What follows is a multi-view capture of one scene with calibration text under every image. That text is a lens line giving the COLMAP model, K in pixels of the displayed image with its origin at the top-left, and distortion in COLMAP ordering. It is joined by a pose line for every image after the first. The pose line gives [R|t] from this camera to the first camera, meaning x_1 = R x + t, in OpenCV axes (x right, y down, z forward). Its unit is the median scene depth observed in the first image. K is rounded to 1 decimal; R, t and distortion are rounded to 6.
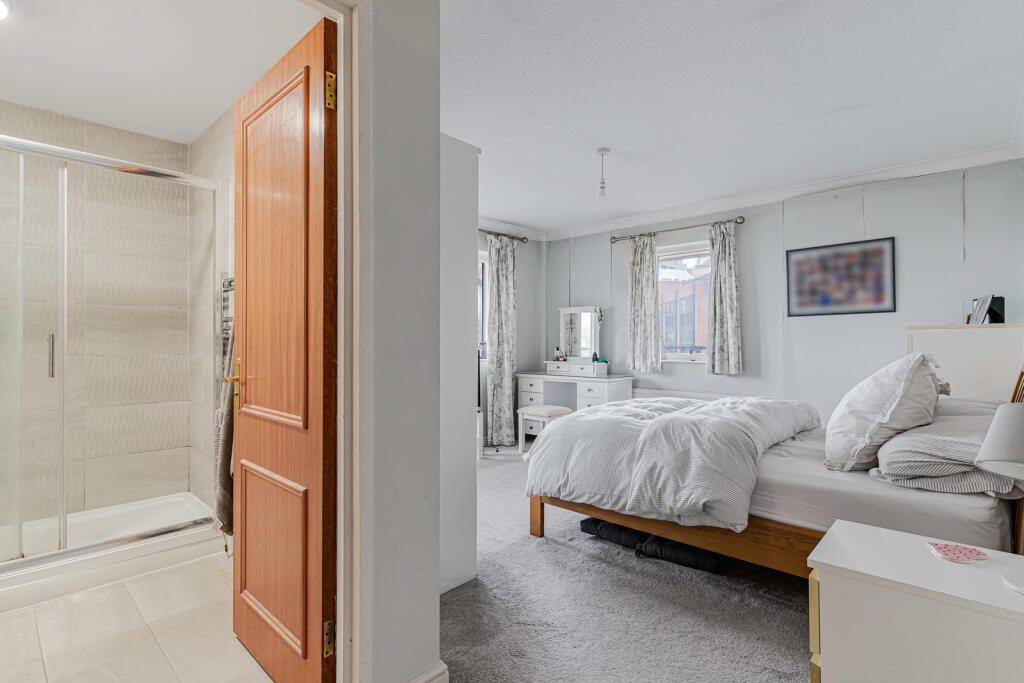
lens RADIAL K [[491.6, 0, 510.6], [0, 491.6, 339.7], [0, 0, 1]] dist [0.000848, 0.000238]
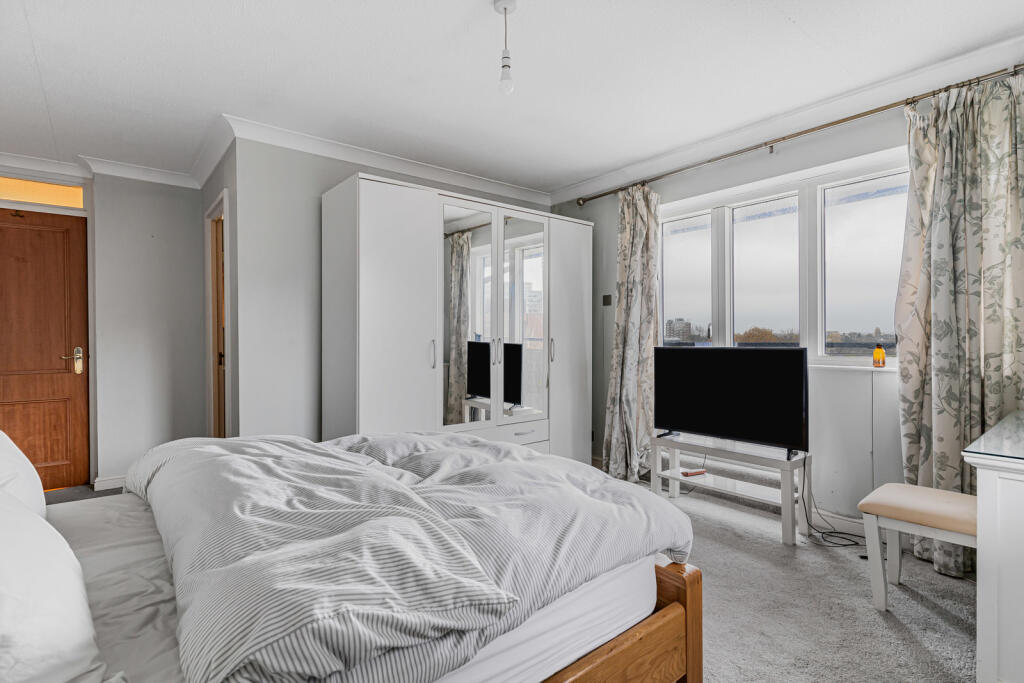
lens RADIAL K [[491.6, 0, 510.6], [0, 491.6, 339.7], [0, 0, 1]] dist [0.000848, 0.000238]
pose [[-0.128137, 0.005466, -0.991741, 0.576484], [0.013858, 0.999897, 0.003721, 0.004183], [0.991660, -0.013267, -0.128200, 0.822483]]
